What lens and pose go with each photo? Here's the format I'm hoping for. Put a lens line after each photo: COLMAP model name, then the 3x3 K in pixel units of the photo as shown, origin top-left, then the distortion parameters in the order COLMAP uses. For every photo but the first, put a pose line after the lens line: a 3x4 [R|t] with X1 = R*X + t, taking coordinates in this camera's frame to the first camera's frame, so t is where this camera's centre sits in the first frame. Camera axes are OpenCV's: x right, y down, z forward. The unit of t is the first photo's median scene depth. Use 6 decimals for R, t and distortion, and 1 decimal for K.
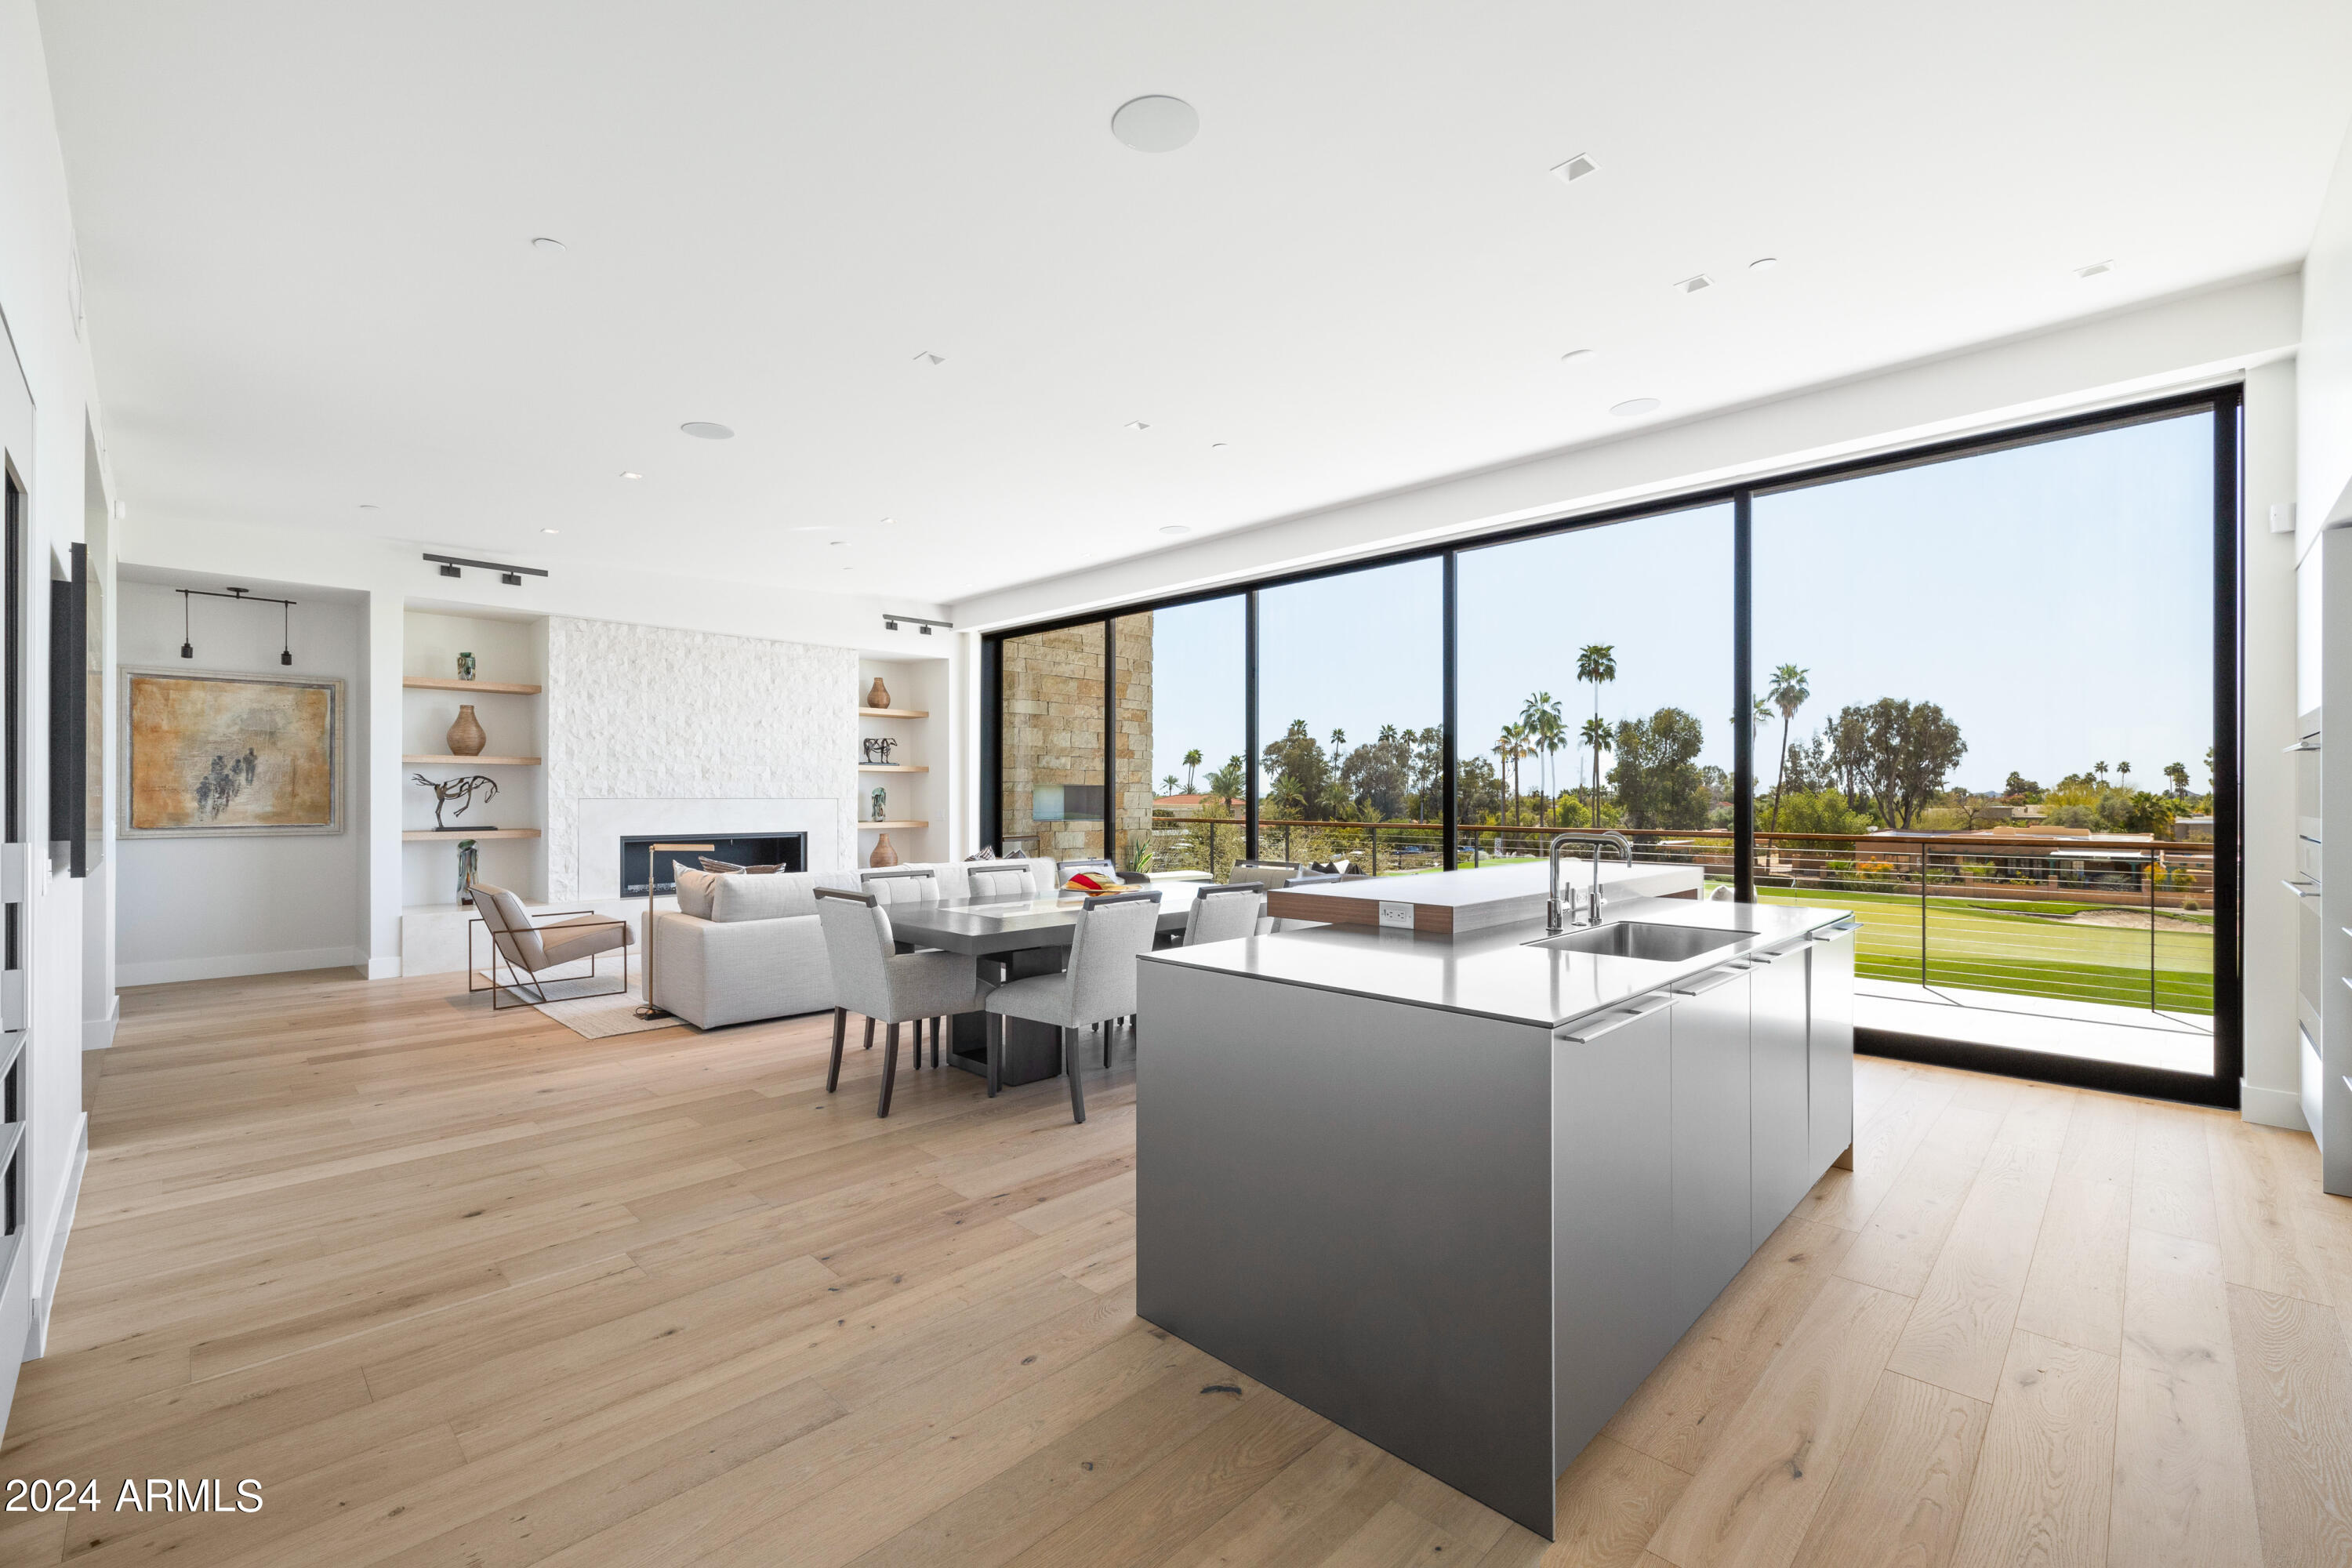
lens RADIAL K [[994.9, 0, 1170.1], [0, 994.9, 793.4], [0, 0, 1]] dist [0.005861, 0.000038]
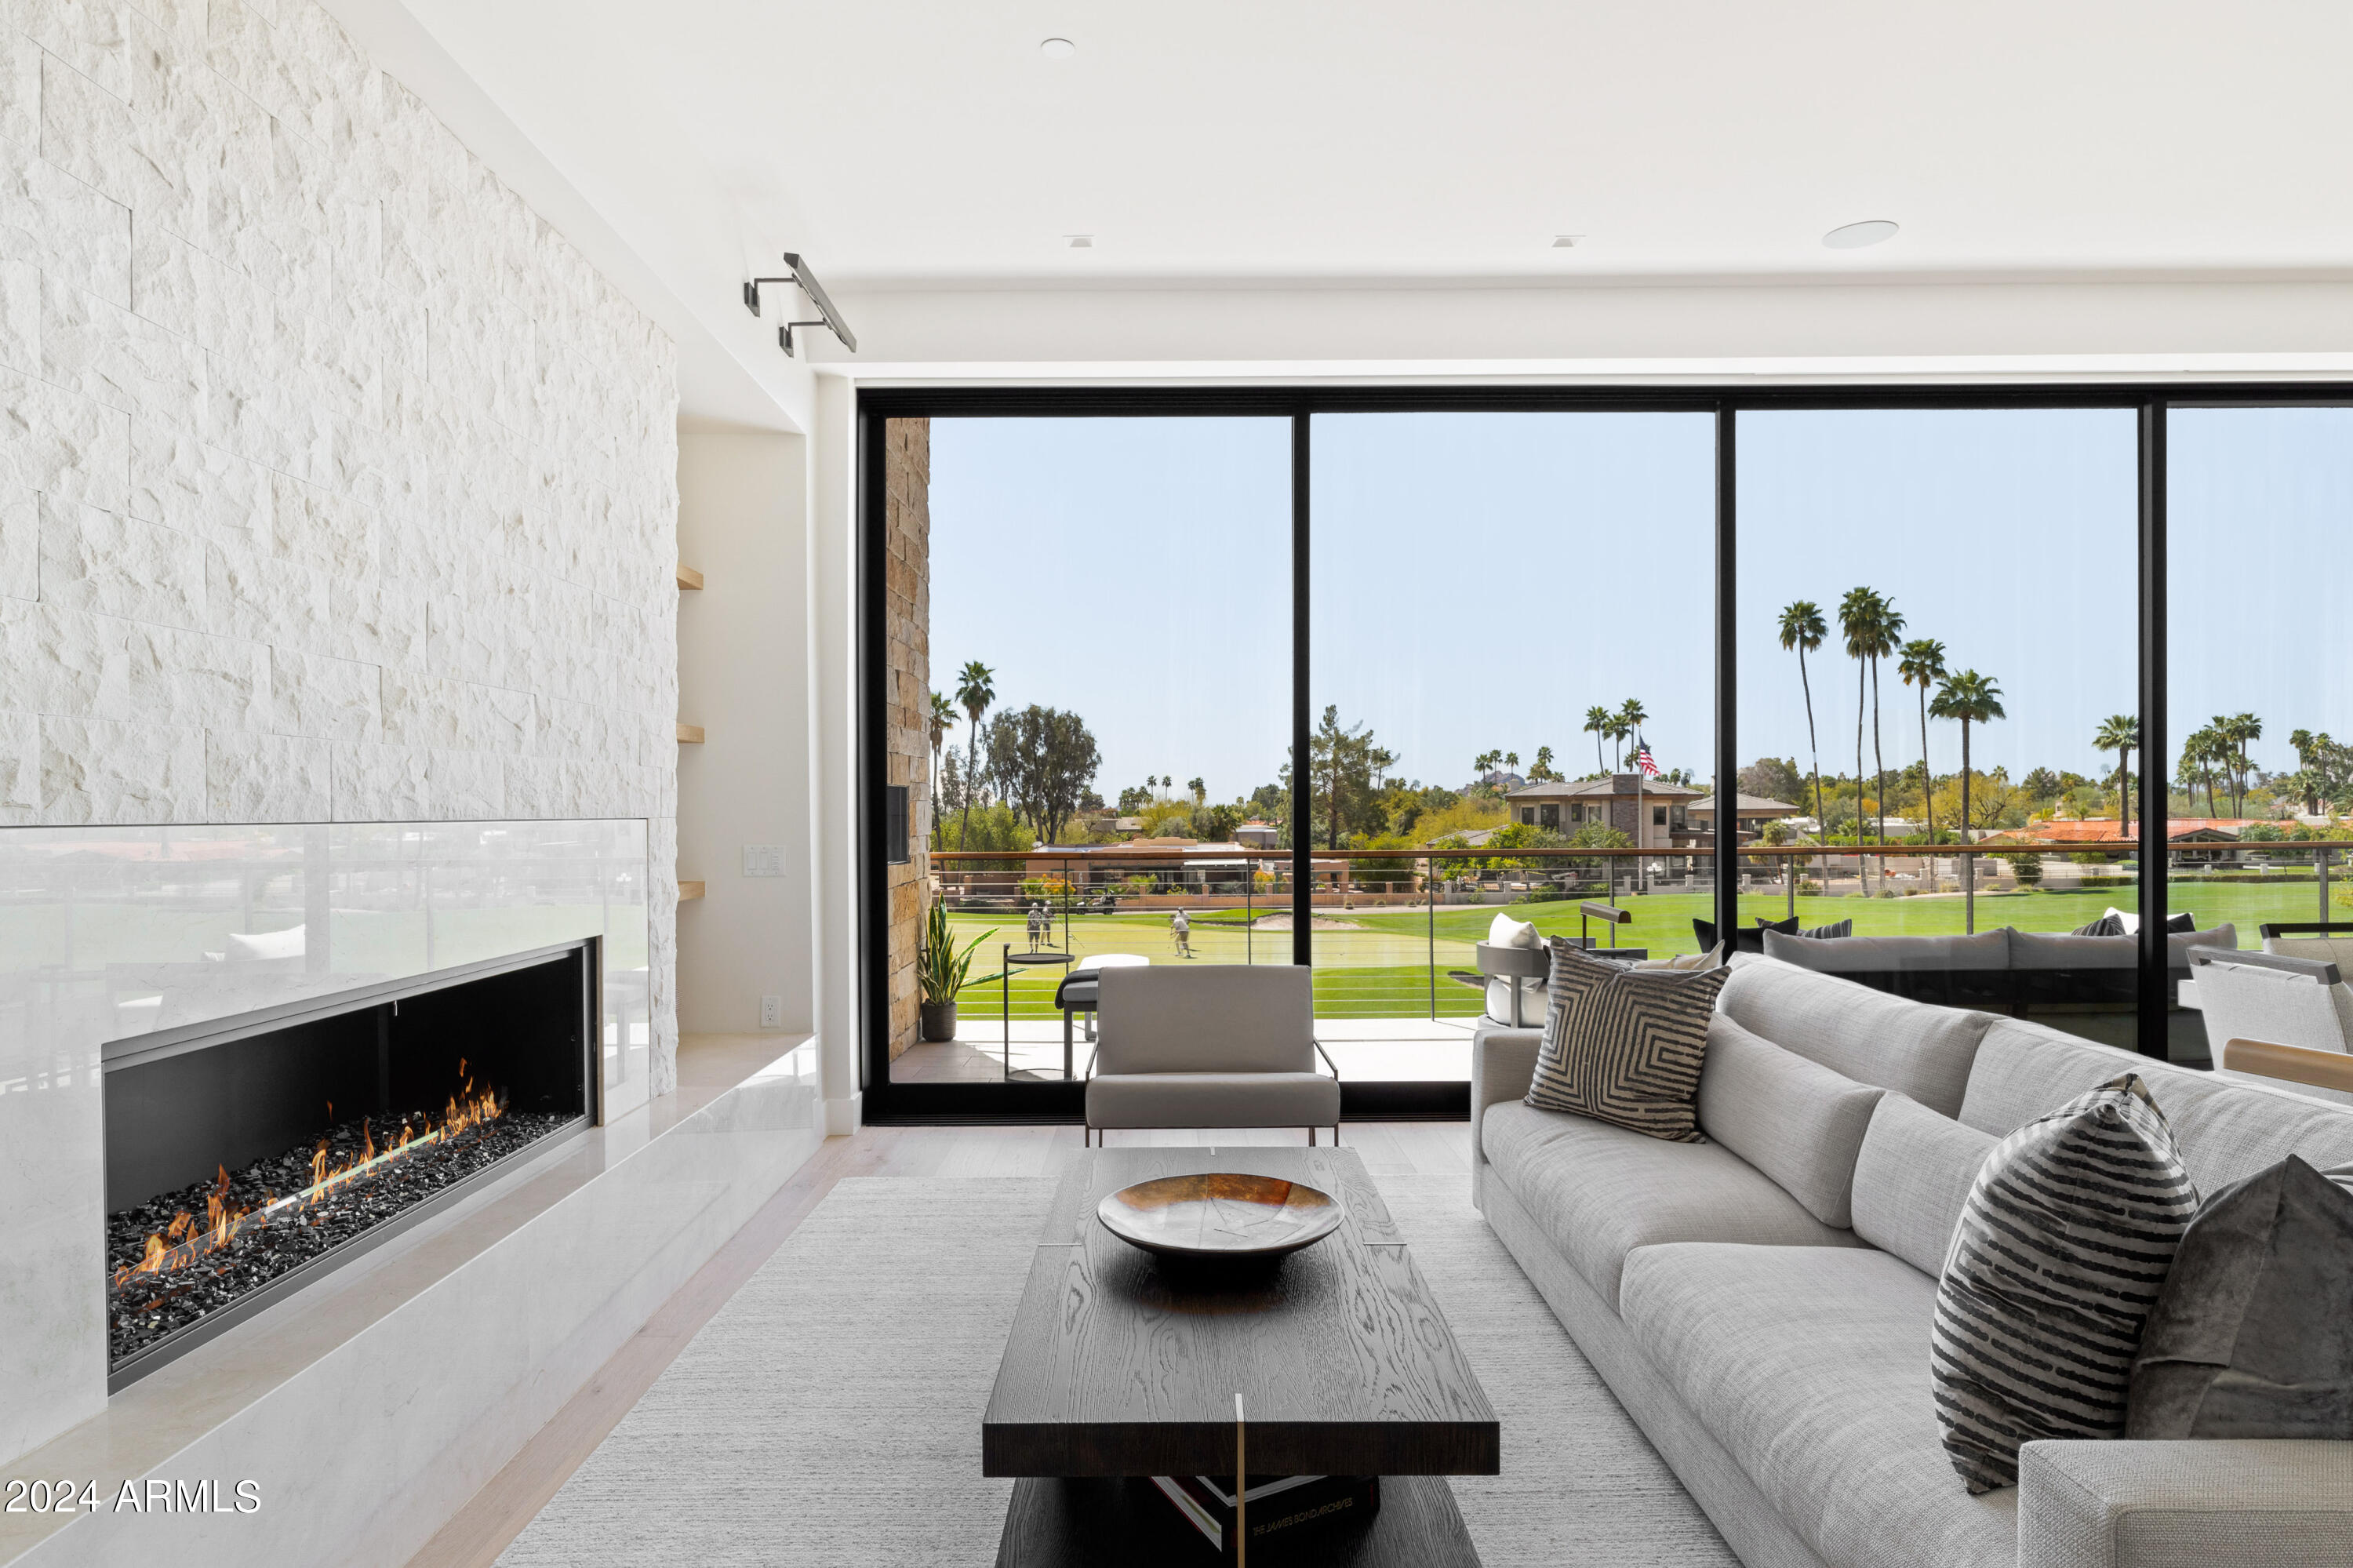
lens RADIAL K [[1274.1, 0, 1173.8], [0, 1274.1, 808.2], [0, 0, 1]] dist [-0.010456, 0.001491]
pose [[0.696811, -0.006882, 0.717222, -0.067612], [0.007895, 0.999967, 0.001925, 0.000374], [-0.717212, 0.004321, 0.696842, 0.083703]]
